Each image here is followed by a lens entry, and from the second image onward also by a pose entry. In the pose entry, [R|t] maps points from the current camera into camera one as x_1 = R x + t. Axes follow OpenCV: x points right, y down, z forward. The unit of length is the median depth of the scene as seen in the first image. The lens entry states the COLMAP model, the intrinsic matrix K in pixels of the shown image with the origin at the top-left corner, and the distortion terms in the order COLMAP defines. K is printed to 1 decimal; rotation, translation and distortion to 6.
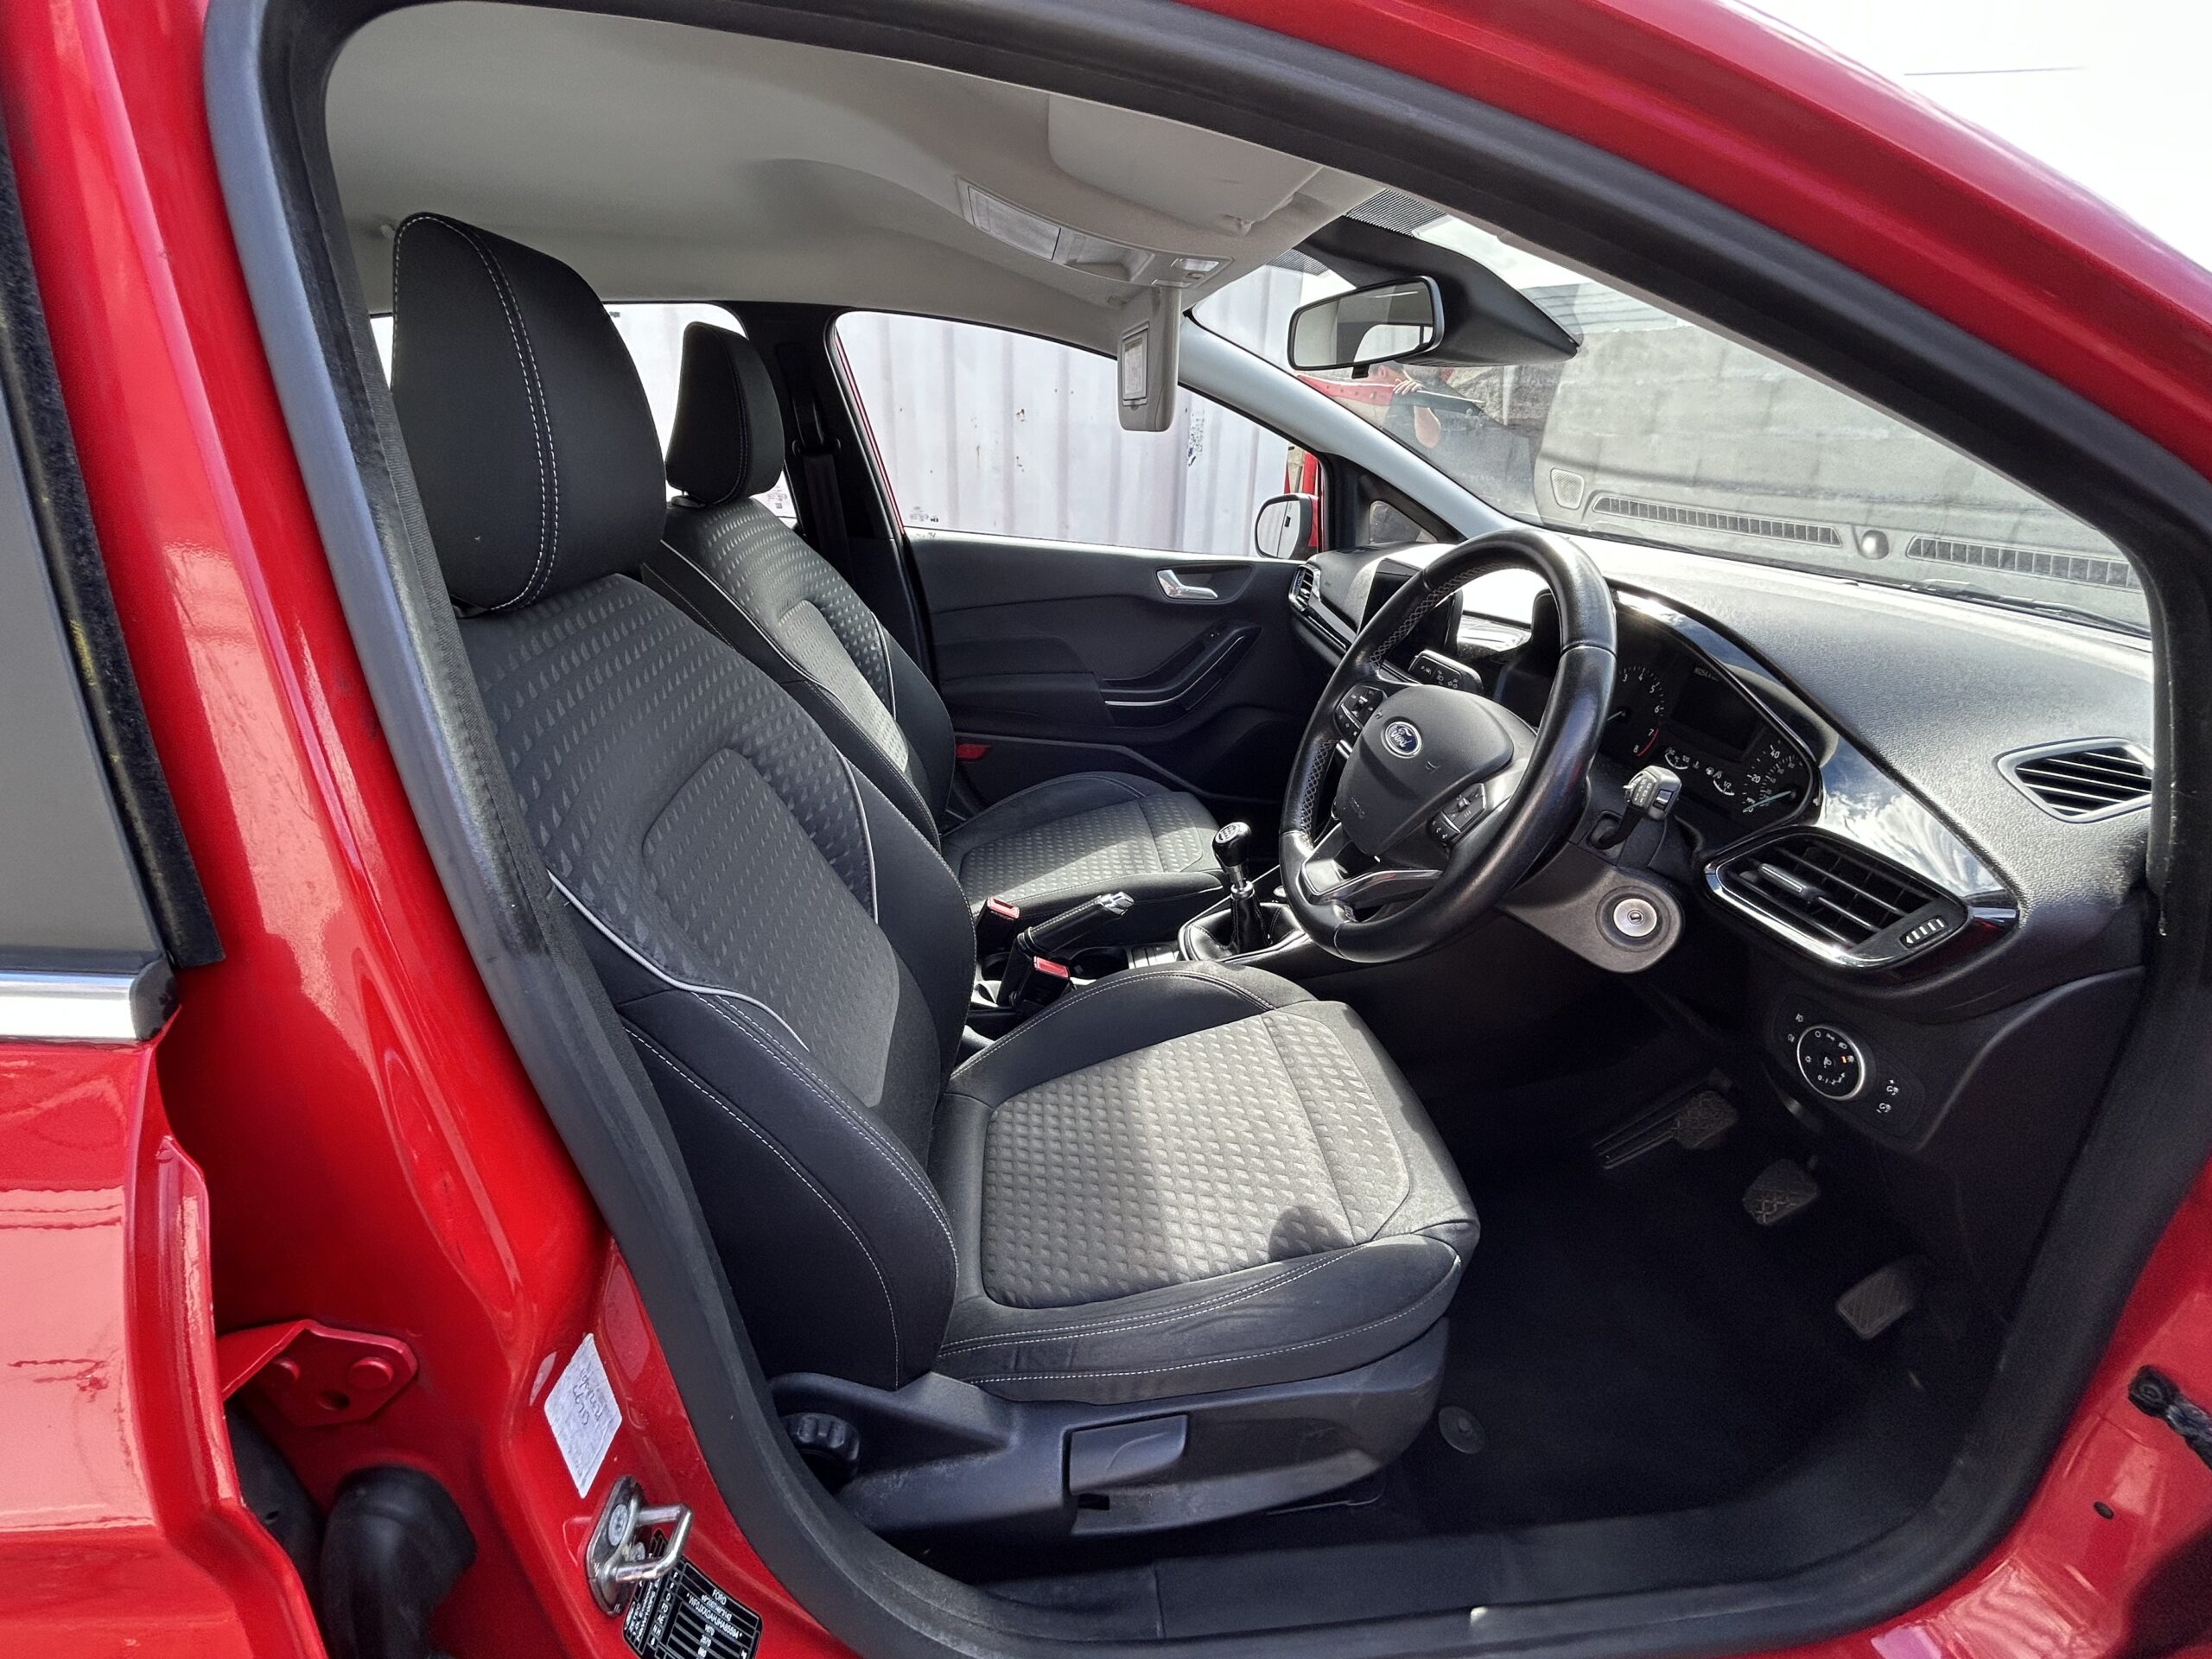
lens RADIAL K [[902.3, 0, 1102.5], [0, 902.3, 859.6], [0, 0, 1]] dist [0.001771, -0.000868]
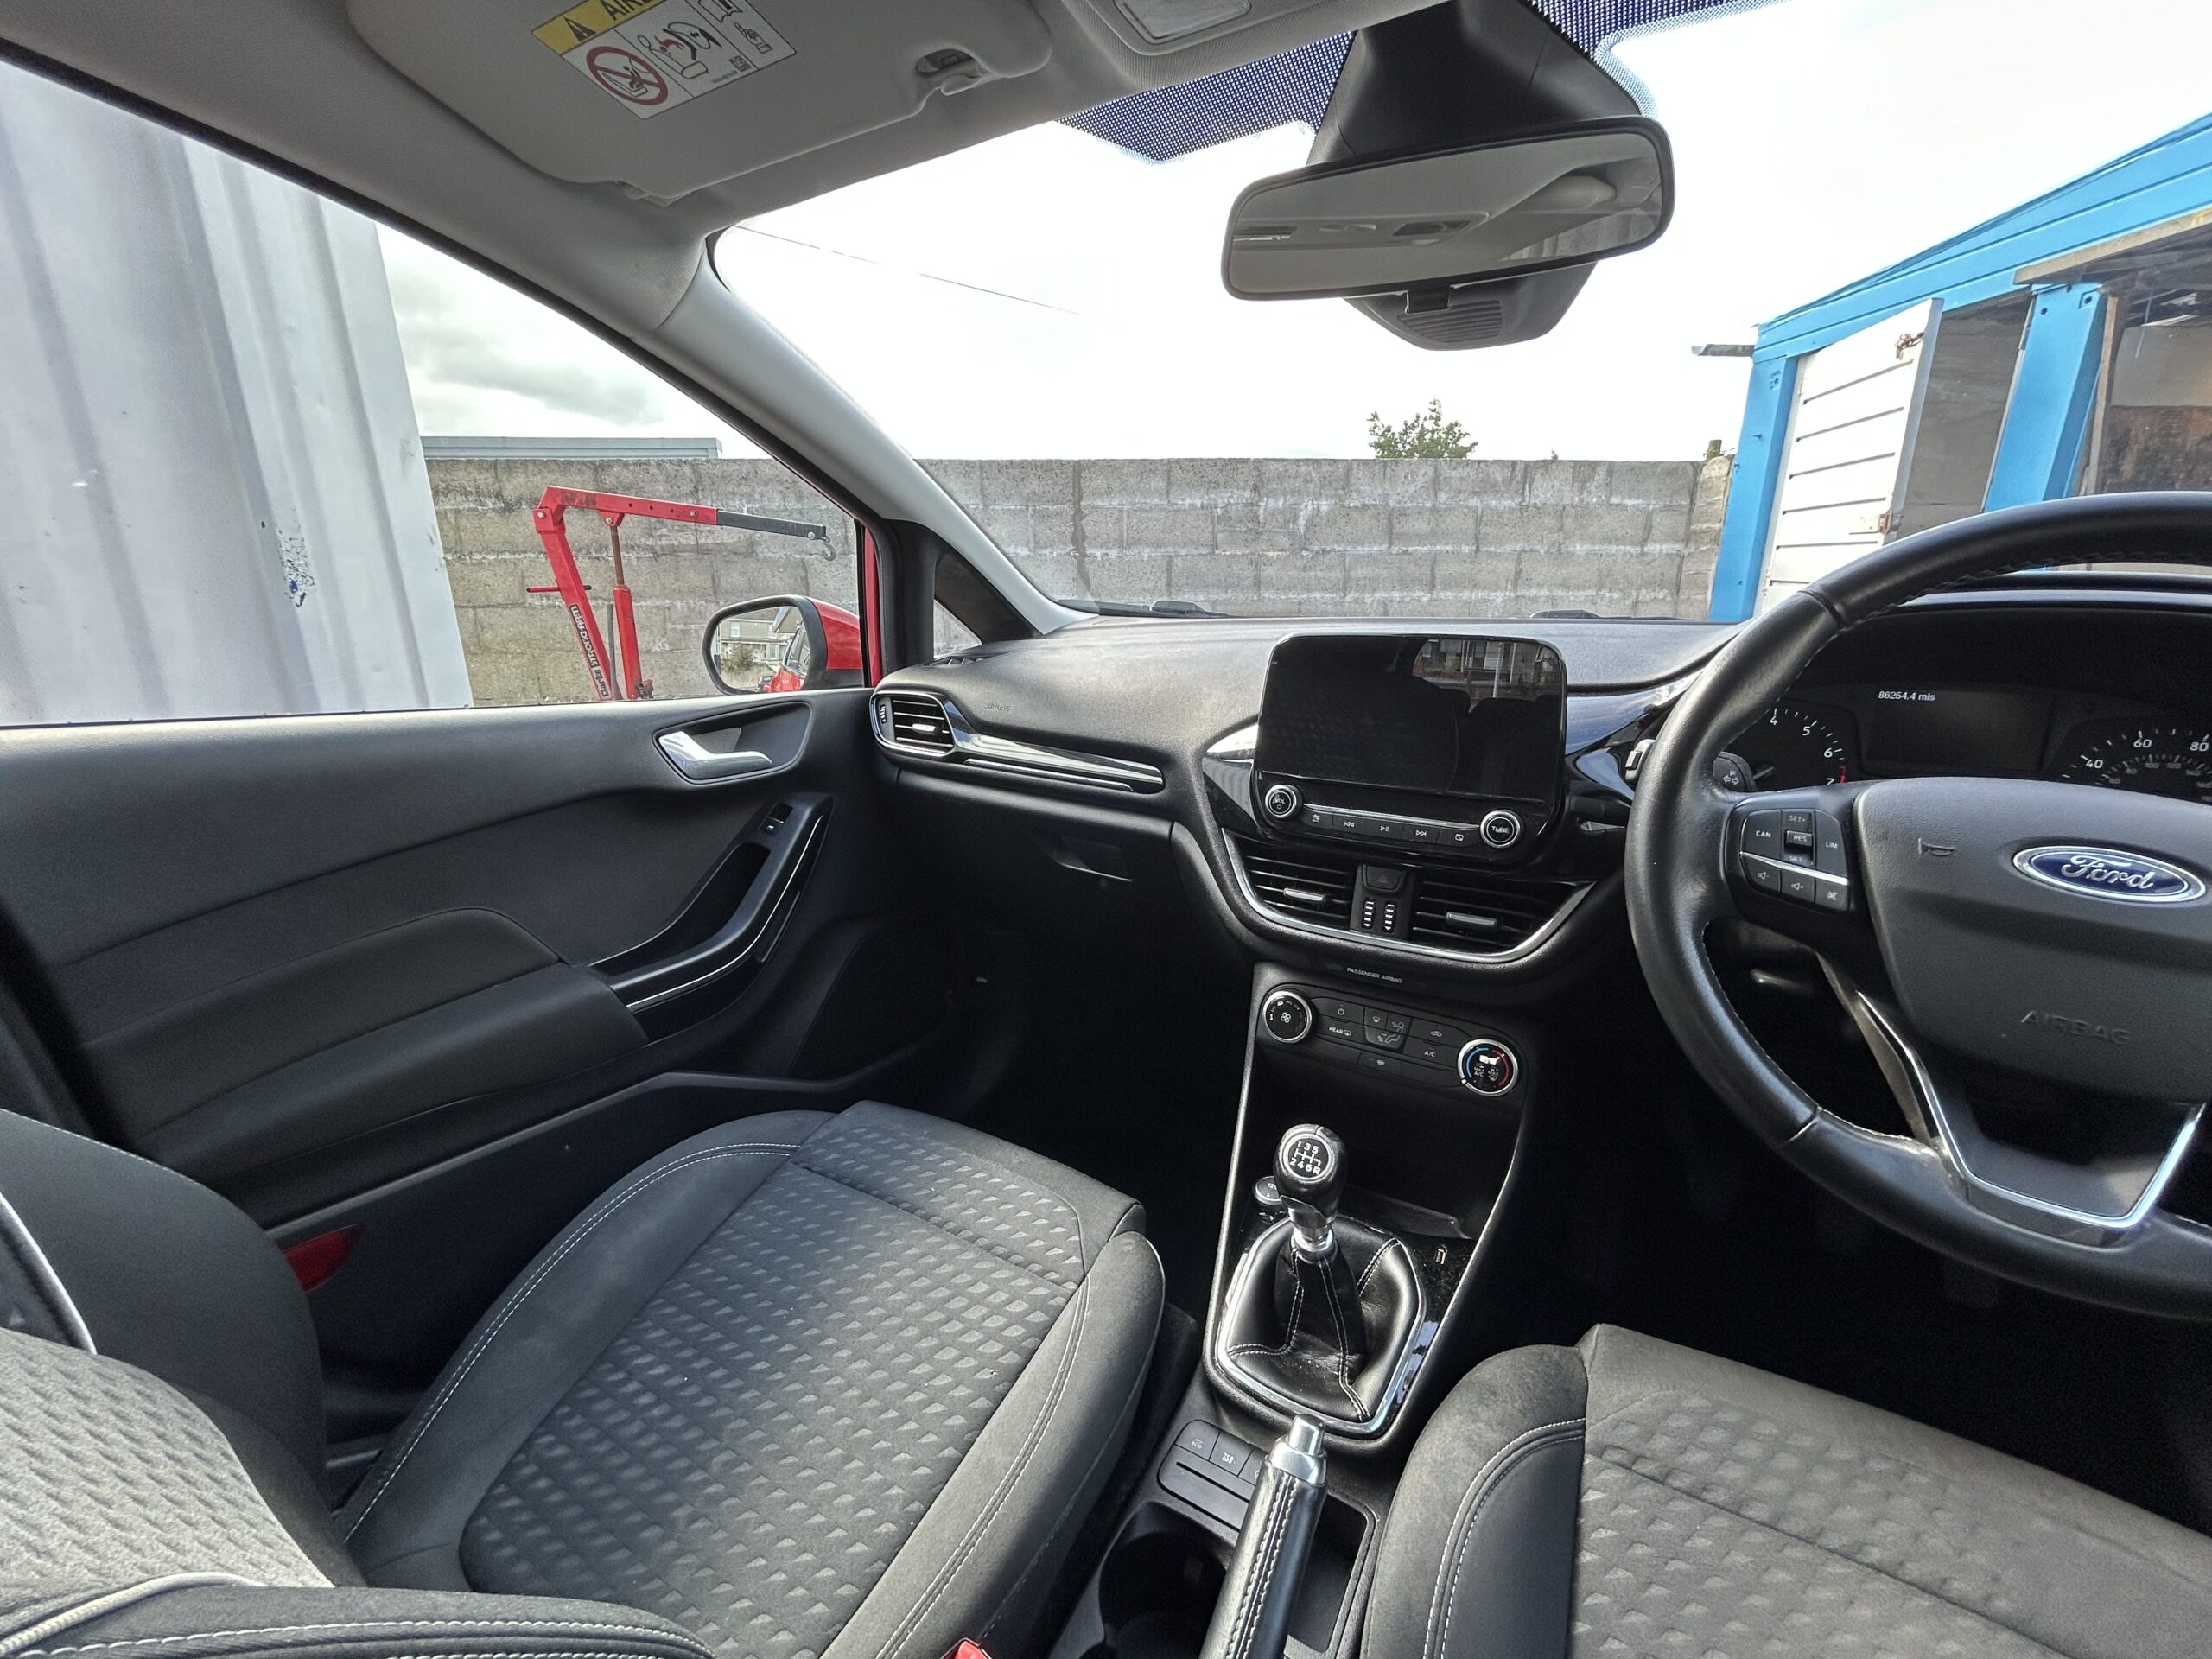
lens RADIAL K [[902.3, 0, 1096.2], [0, 902.3, 825.5], [0, 0, 1]] dist [0.001771, -0.000868]
pose [[0.607358, -0.239793, 0.757374, -0.197270], [0.367557, 0.930001, -0.000304, -0.177502], [-0.704285, 0.278563, 0.652982, 0.482595]]
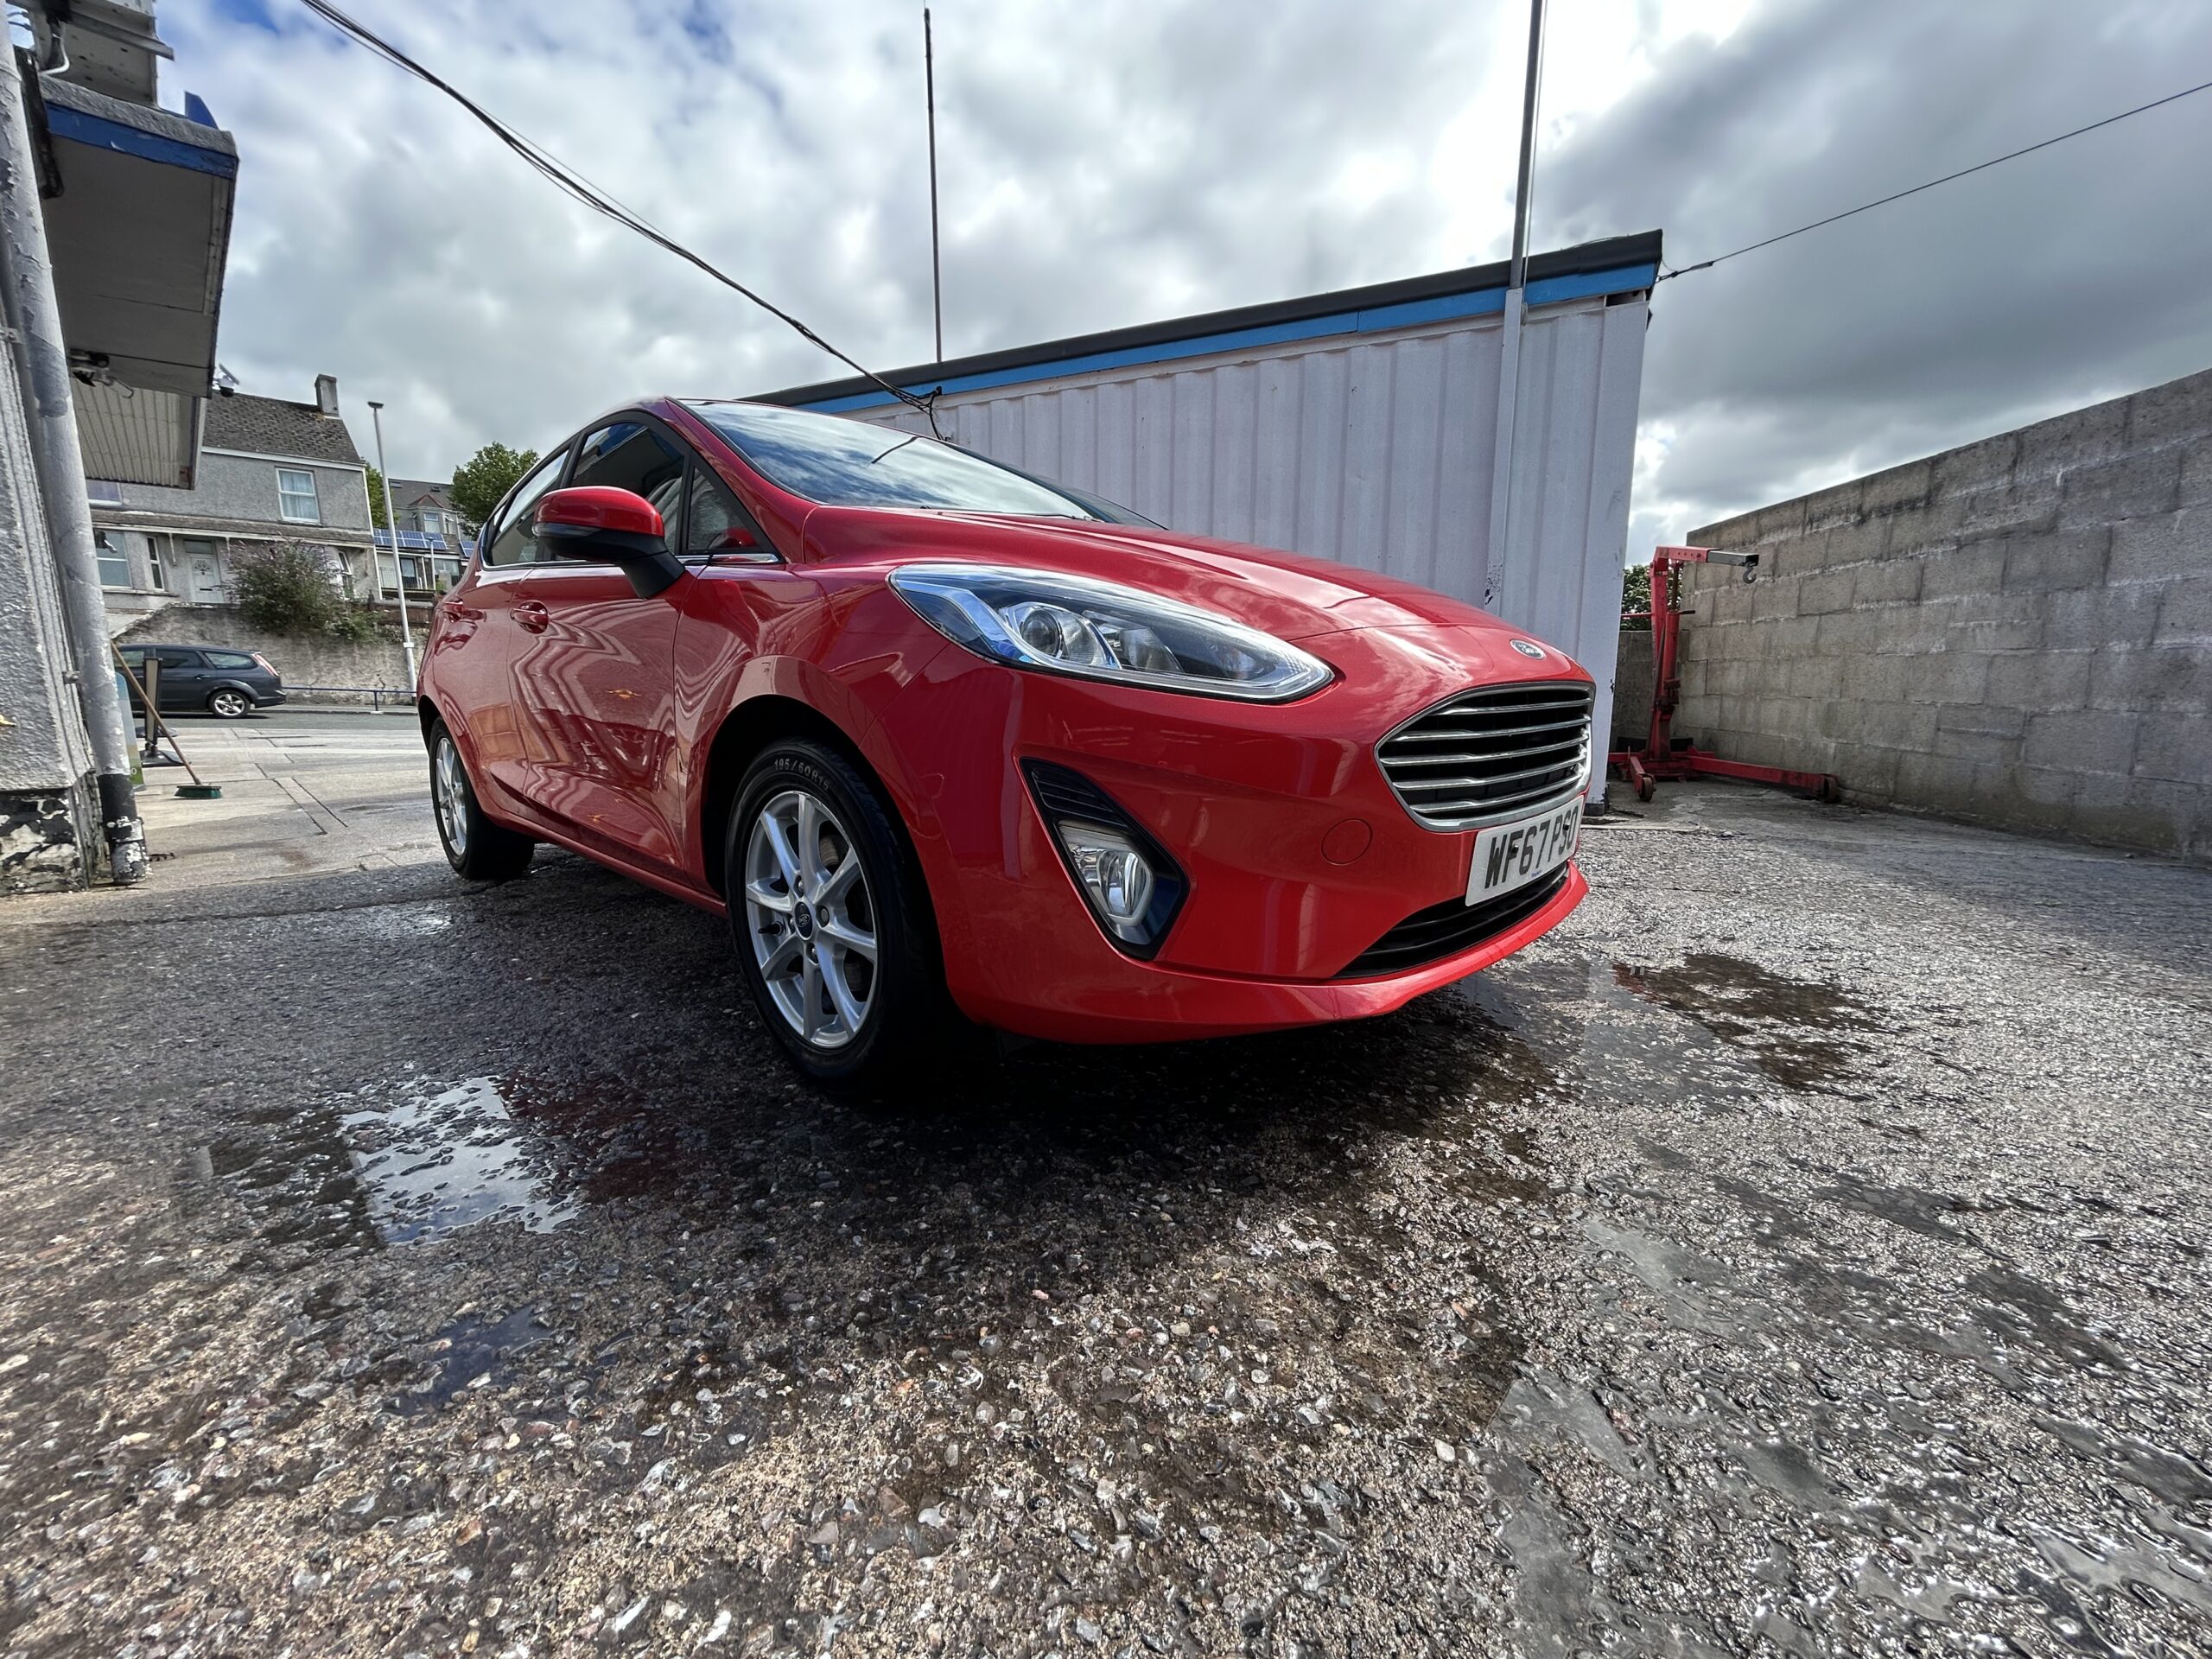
lens RADIAL K [[902.3, 0, 1102.6], [0, 902.3, 828.1], [0, 0, 1]] dist [0.001771, -0.000868]
pose [[0.653430, 0.091022, -0.751495, 1.447382], [-0.303182, 0.941112, -0.149630, 0.318791], [0.693621, 0.325612, 0.642547, 0.058063]]
